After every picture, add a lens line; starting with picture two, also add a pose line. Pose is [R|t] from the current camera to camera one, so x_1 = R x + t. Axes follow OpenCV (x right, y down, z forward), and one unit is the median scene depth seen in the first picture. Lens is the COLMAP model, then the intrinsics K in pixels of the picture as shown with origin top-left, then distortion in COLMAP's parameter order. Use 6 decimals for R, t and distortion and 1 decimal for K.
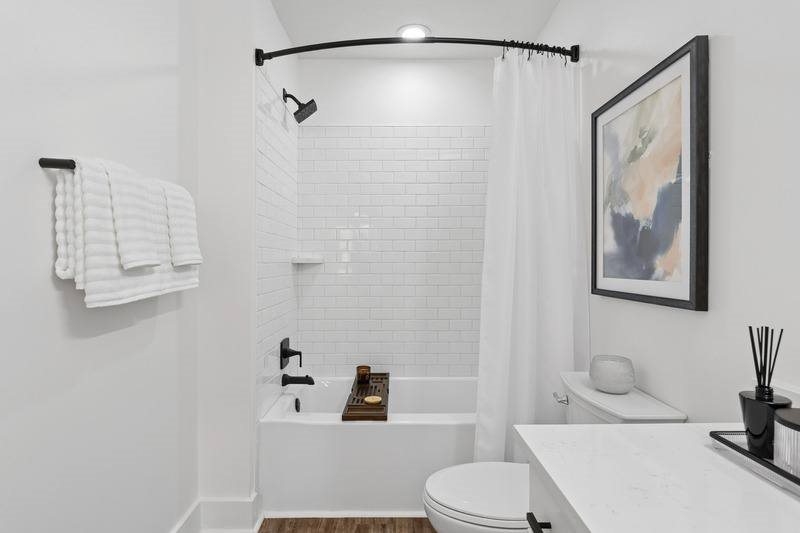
lens RADIAL K [[411.7, 0, 400.5], [0, 411.7, 263.6], [0, 0, 1]] dist [-0.006942, 0.002624]
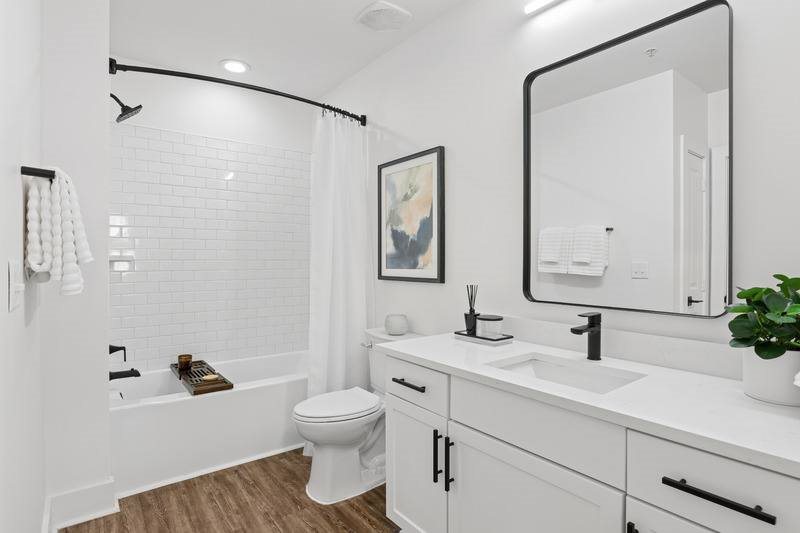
lens RADIAL K [[411.7, 0, 399.5], [0, 411.7, 264.5], [0, 0, 1]] dist [-0.006942, 0.002624]
pose [[0.802799, -0.006388, 0.596216, -0.473580], [0.003988, 0.999978, 0.005344, 0.009046], [-0.596237, -0.001912, 0.802806, -0.366532]]
